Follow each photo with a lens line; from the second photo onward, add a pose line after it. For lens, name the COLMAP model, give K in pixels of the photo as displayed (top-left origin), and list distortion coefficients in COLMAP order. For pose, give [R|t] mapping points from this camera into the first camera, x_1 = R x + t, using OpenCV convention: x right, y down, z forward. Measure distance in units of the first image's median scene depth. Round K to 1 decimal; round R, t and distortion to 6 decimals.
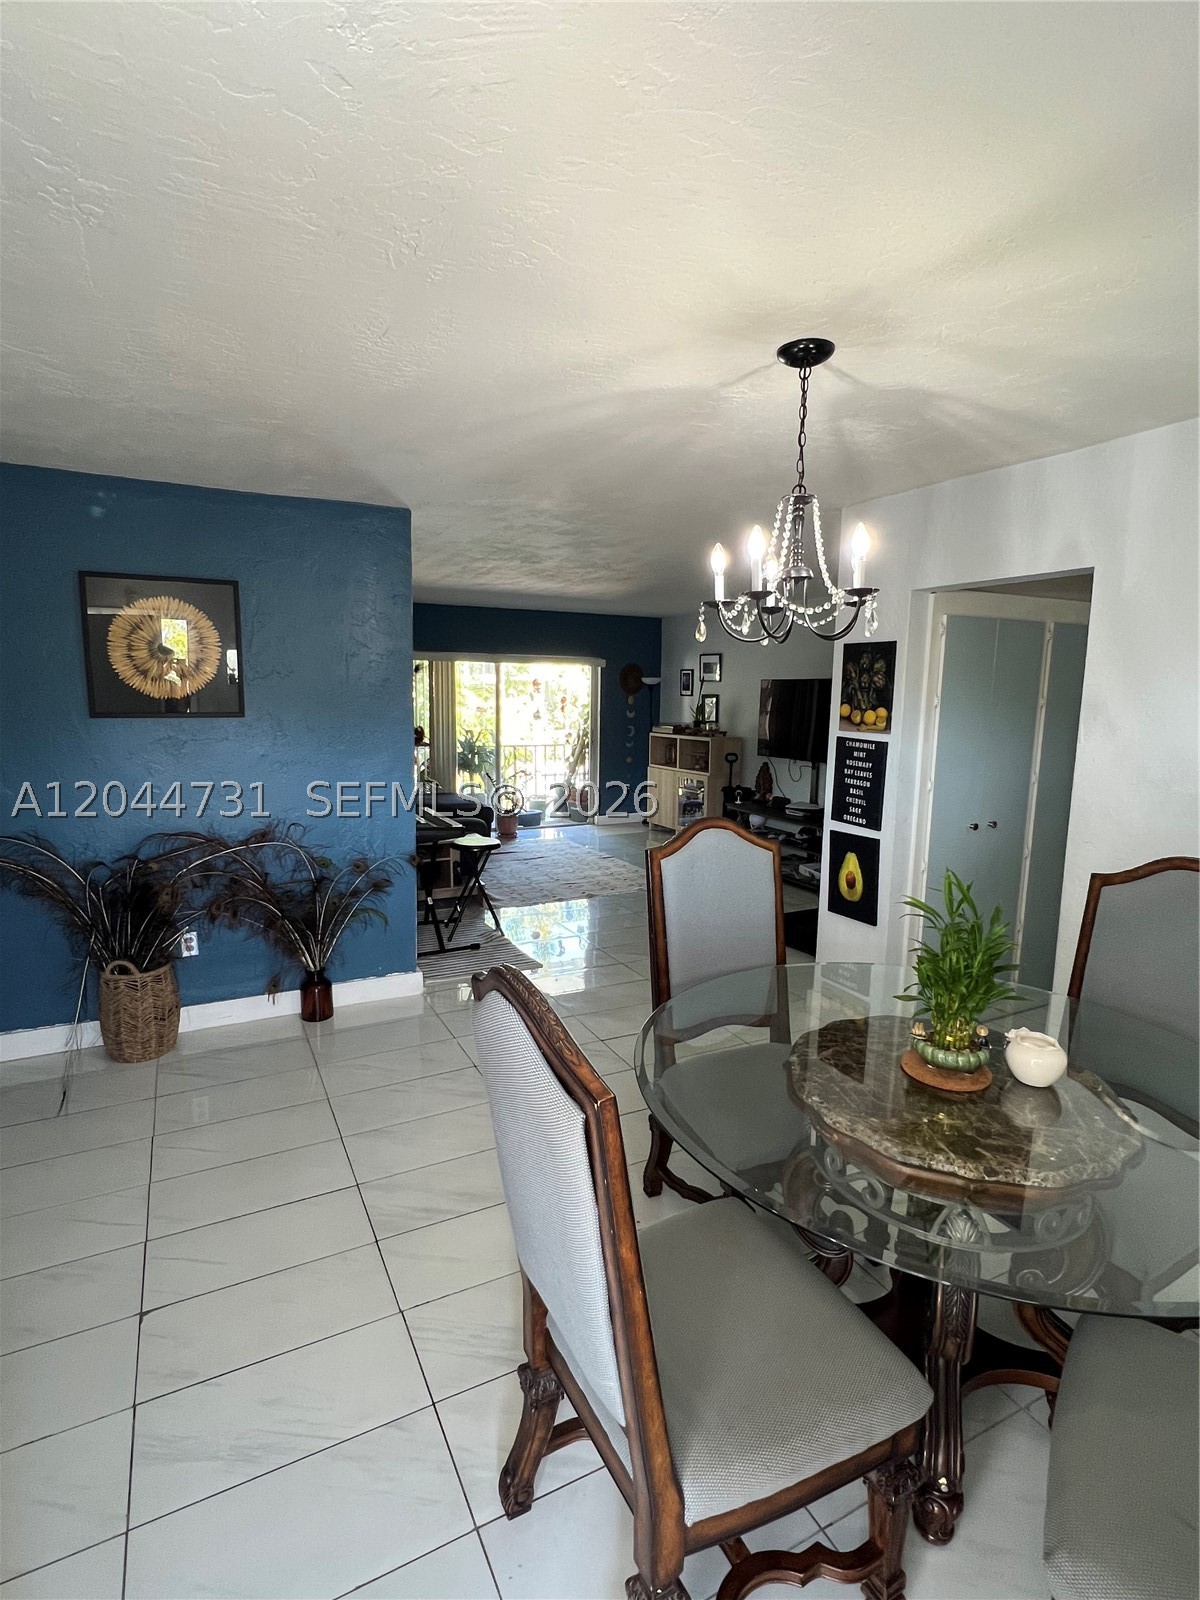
lens RADIAL K [[801.2, 0, 601.6], [0, 801.2, 805.5], [0, 0, 1]] dist [-0.004446, 0.001305]
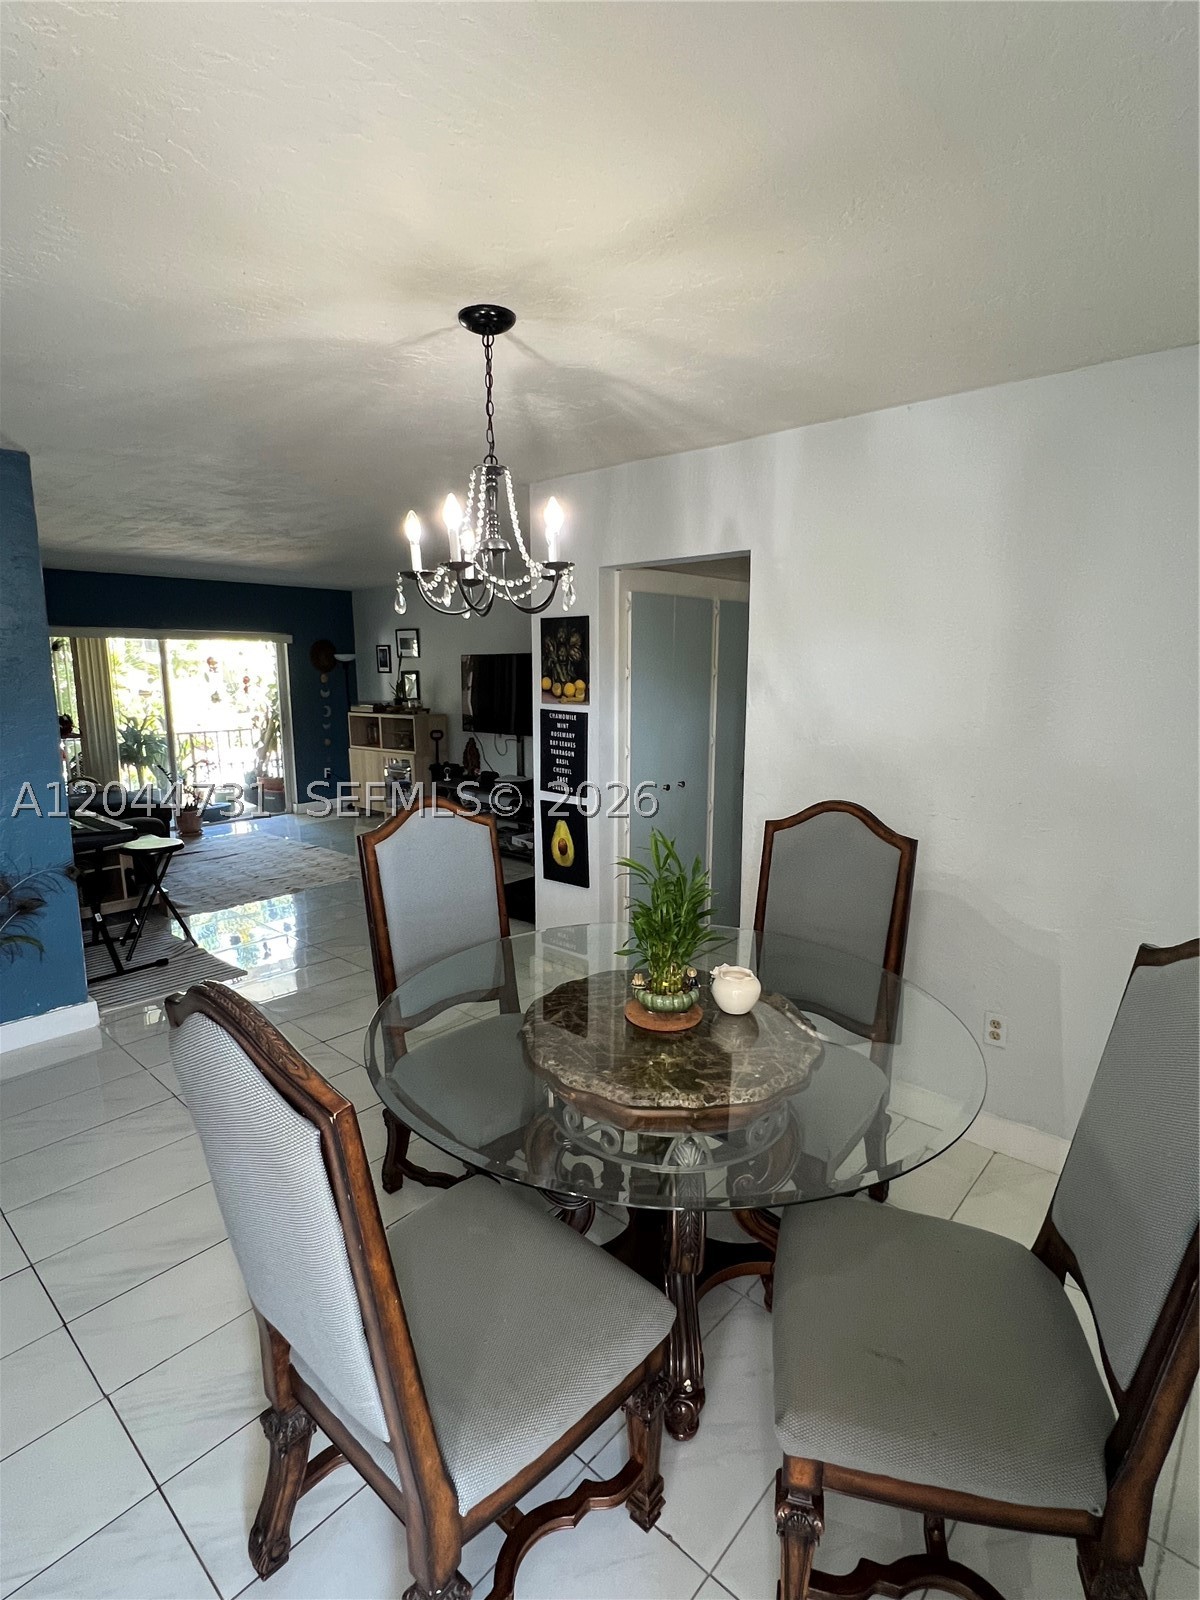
lens RADIAL K [[801.2, 0, 601.2], [0, 801.2, 805.5], [0, 0, 1]] dist [-0.004446, 0.001305]
pose [[0.933249, -0.077425, 0.350788, -0.003302], [0.067200, 0.996886, 0.041250, 0.000006], [-0.352889, -0.014923, 0.935546, 0.010128]]
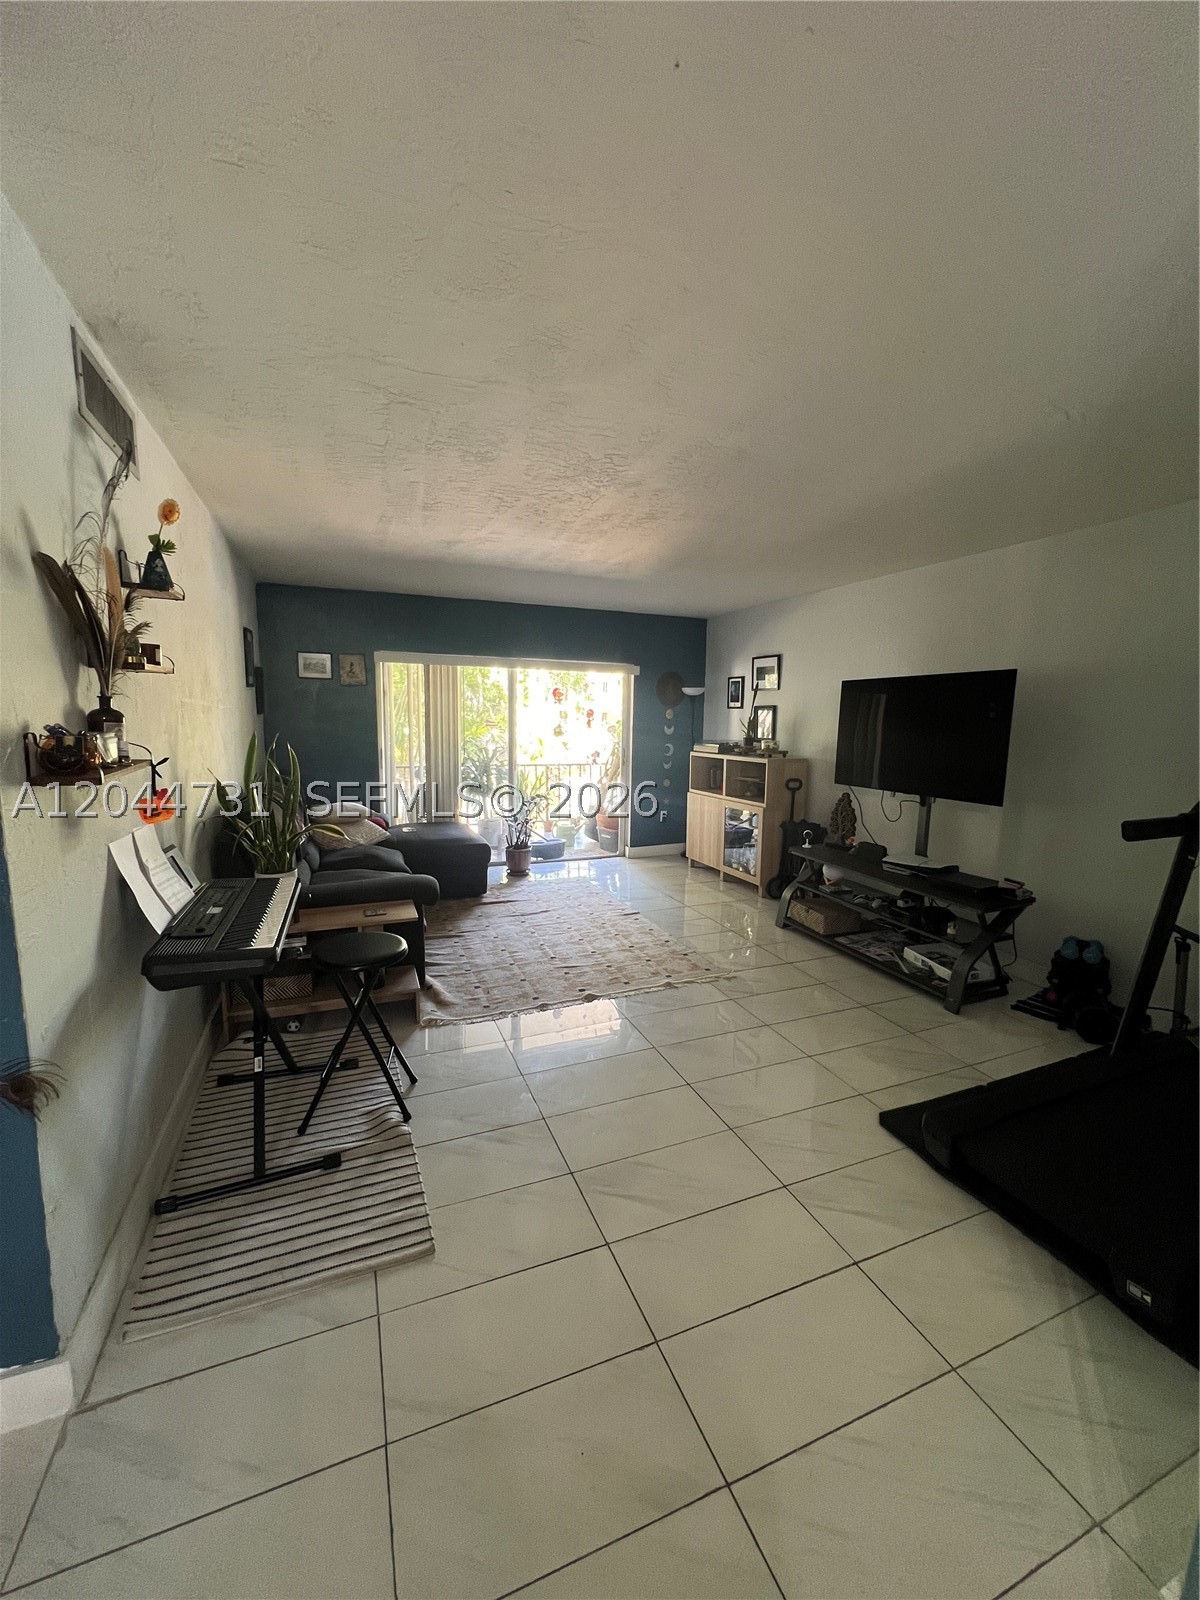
lens RADIAL K [[638.9, 0, 607.4], [0, 638.9, 811.0], [0, 0, 1]] dist [-0.002515, -0.000083]
pose [[0.996893, 0.014136, -0.077488, 0.064784], [-0.014076, 0.999900, 0.001314, -0.071454], [0.077499, -0.000219, 0.996992, 0.809498]]
